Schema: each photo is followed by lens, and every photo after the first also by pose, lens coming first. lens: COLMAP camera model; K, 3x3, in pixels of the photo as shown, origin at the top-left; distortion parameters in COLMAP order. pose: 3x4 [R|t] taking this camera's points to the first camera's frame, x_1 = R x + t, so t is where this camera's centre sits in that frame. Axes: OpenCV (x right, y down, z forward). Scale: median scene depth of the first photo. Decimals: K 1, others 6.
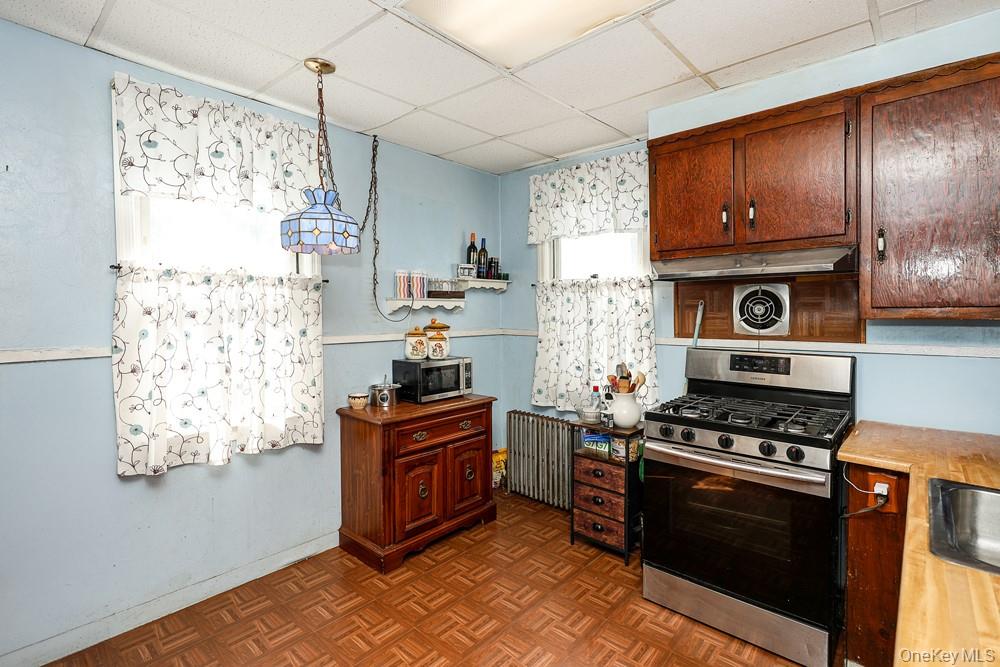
lens RADIAL K [[487.1, 0, 483.8], [0, 487.1, 315.3], [0, 0, 1]] dist [-0.003642, 0.001280]
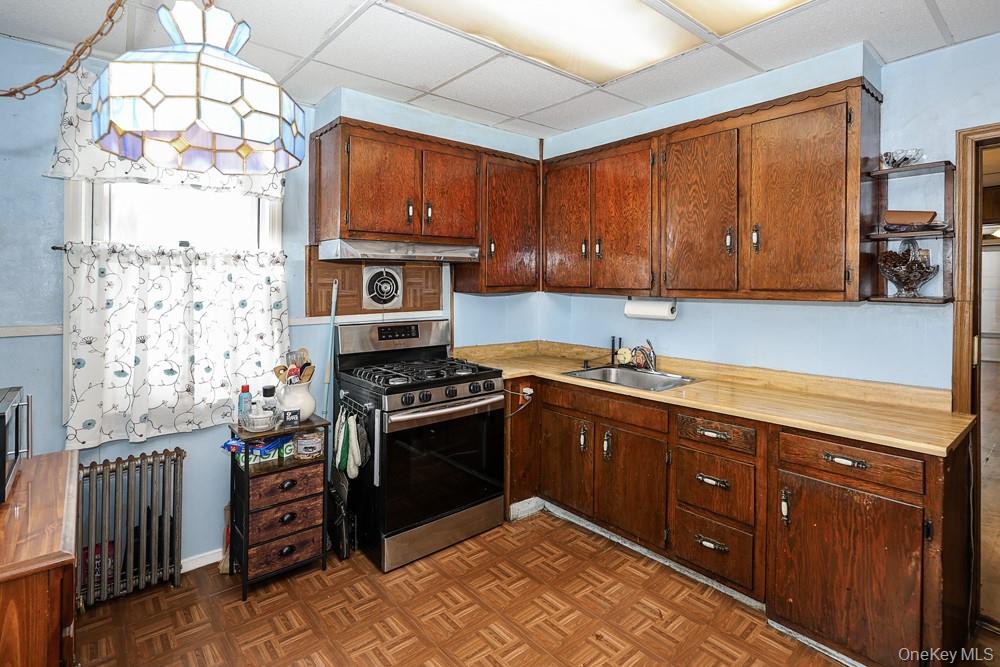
lens RADIAL K [[487.1, 0, 511.2], [0, 487.1, 279.1], [0, 0, 1]] dist [-0.003642, 0.001280]
pose [[0.109000, 0.011536, 0.993975, -0.577446], [0.014084, 0.999814, -0.013148, -0.012269], [-0.993942, 0.015432, 0.108817, 0.543513]]
